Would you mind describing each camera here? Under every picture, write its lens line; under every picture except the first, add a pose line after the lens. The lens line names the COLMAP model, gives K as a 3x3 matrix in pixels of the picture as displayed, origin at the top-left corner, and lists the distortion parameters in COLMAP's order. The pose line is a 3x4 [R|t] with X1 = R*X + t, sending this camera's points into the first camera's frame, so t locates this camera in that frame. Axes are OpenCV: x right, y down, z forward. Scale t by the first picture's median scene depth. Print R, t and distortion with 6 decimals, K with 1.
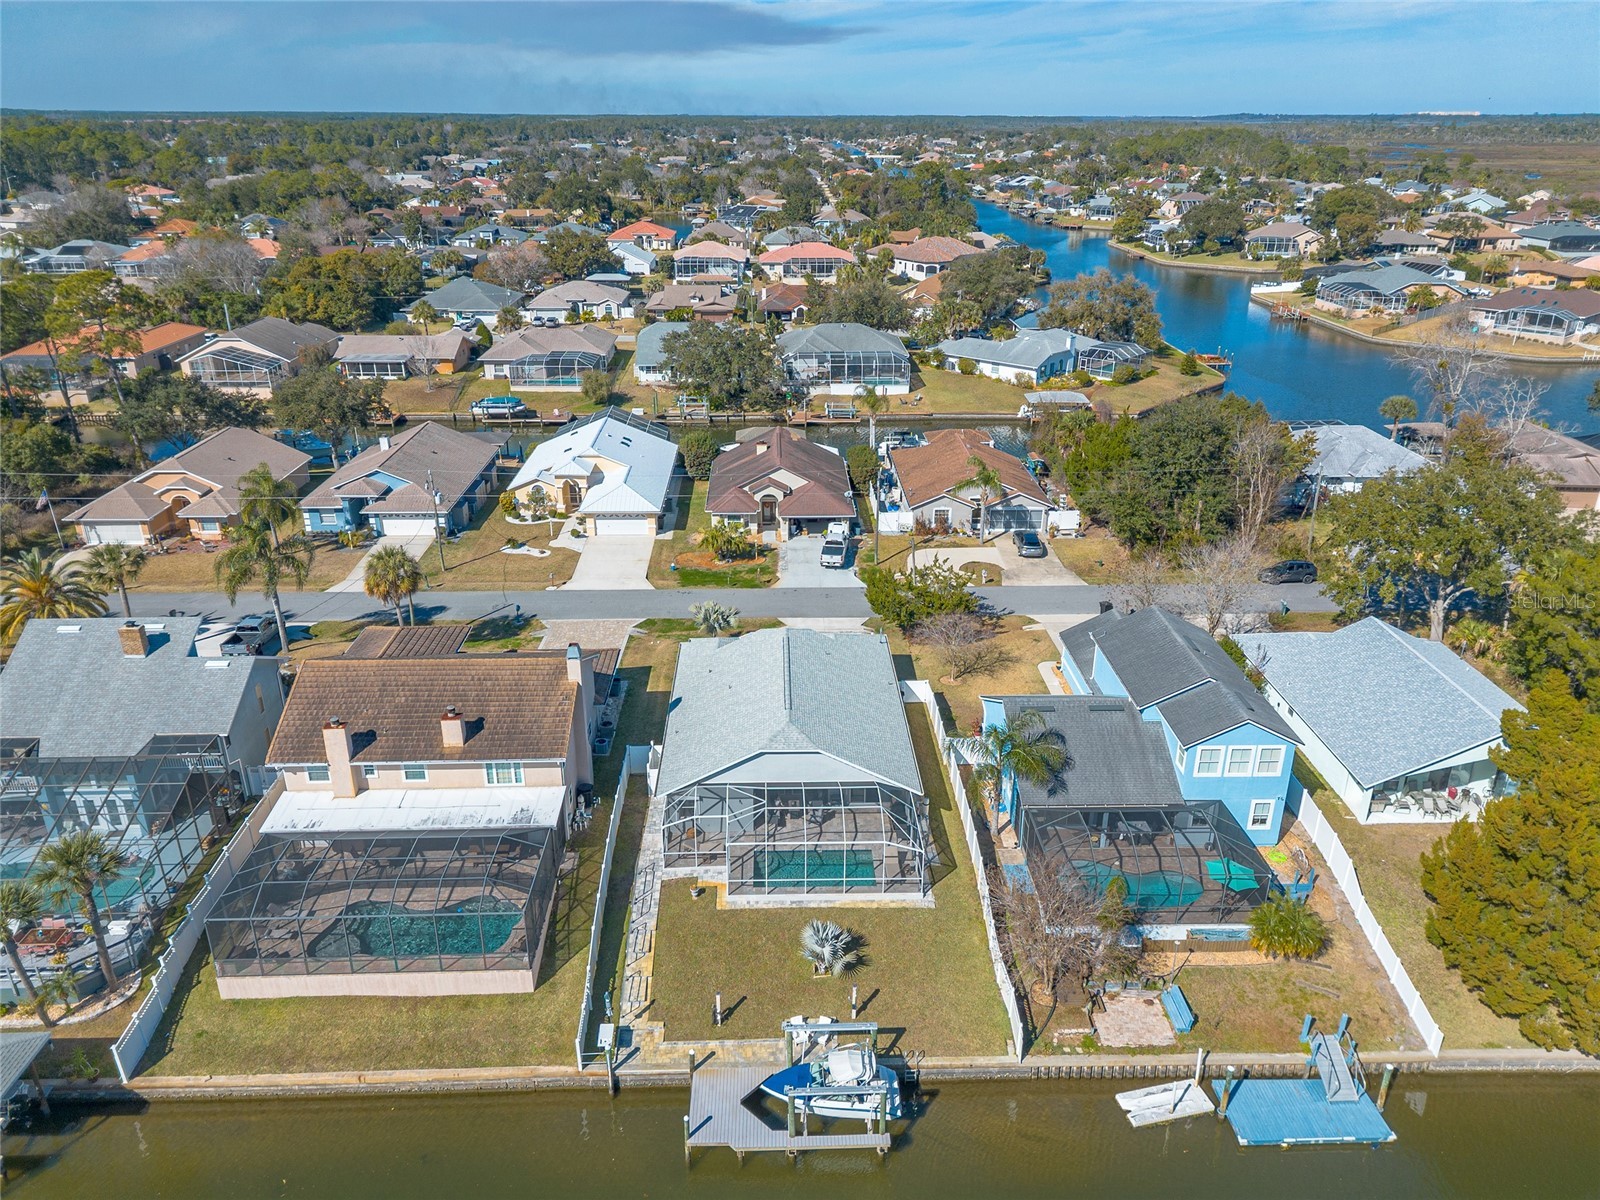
lens RADIAL K [[1122.2, 0, 795.8], [0, 1122.2, 607.5], [0, 0, 1]] dist [0.076713, -0.073247]
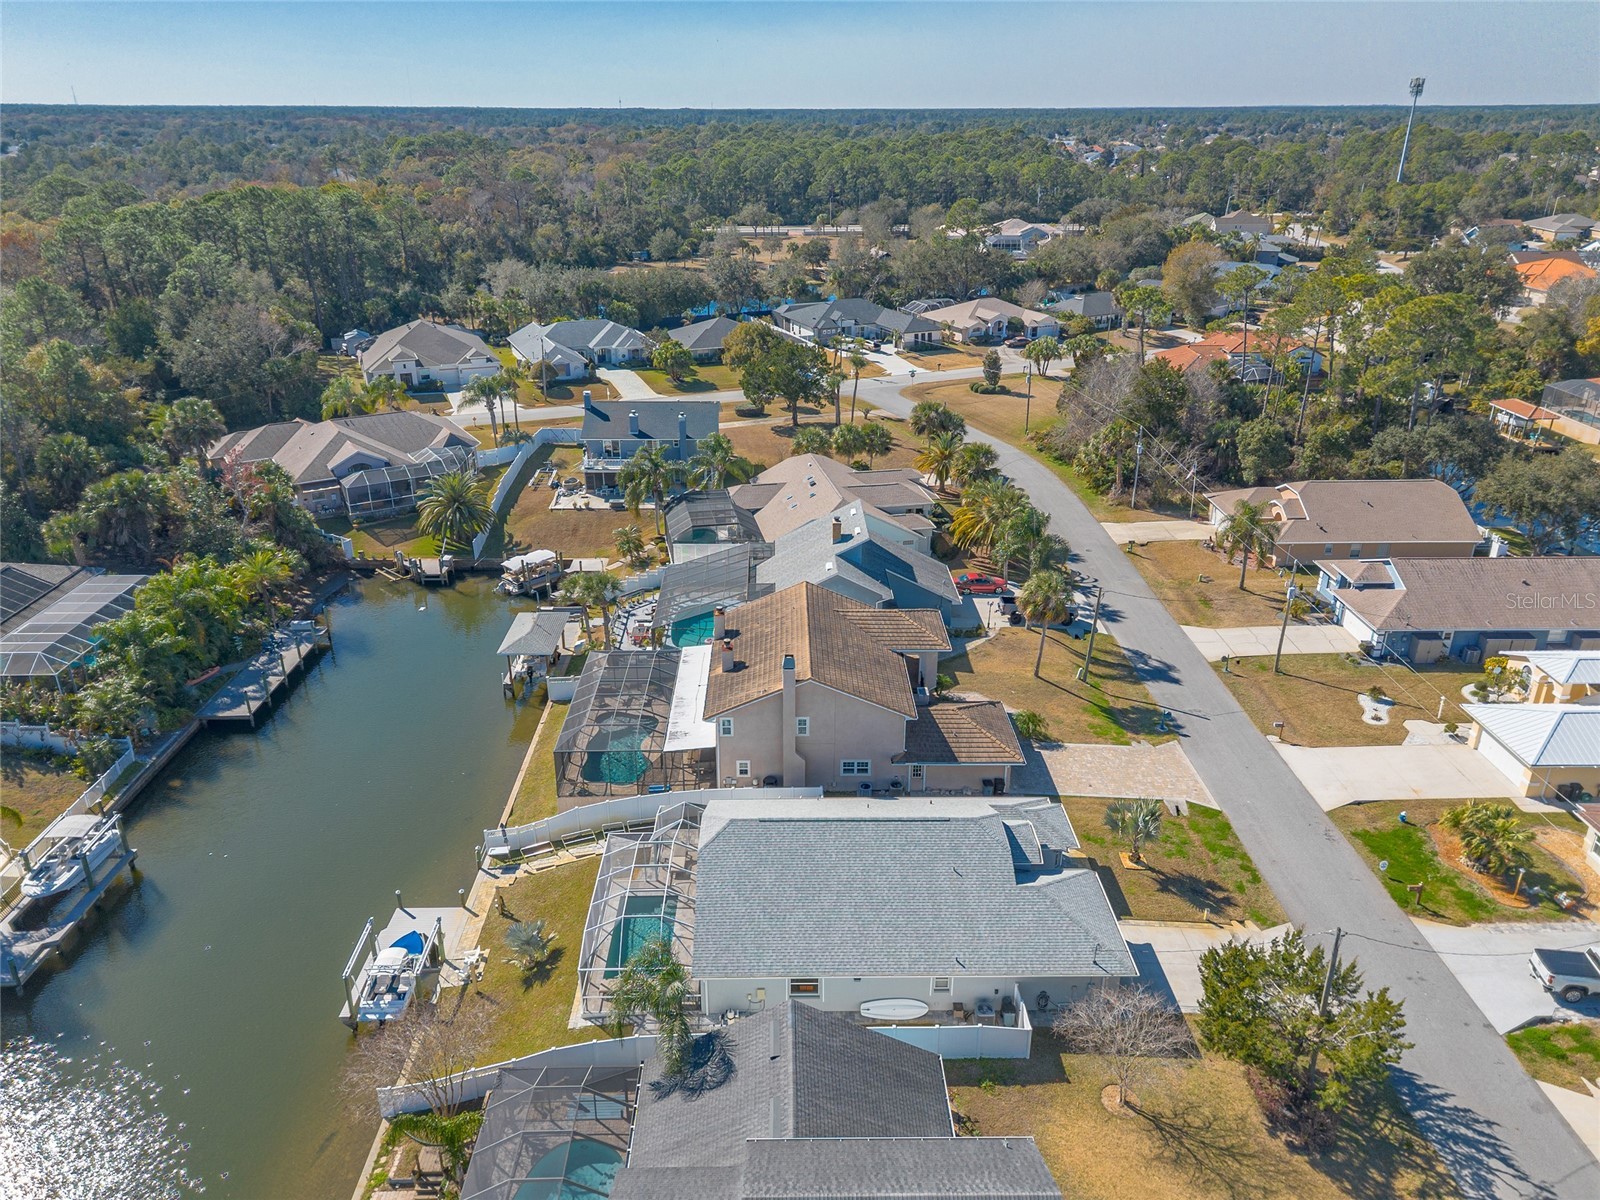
lens RADIAL K [[1122.2, 0, 795.8], [0, 1122.2, 607.5], [0, 0, 1]] dist [0.076713, -0.073247]
pose [[-0.012985, 0.400087, -0.916385, 0.441389], [-0.397157, 0.839007, 0.371932, -0.234710], [0.917659, 0.368778, 0.148003, 0.479080]]
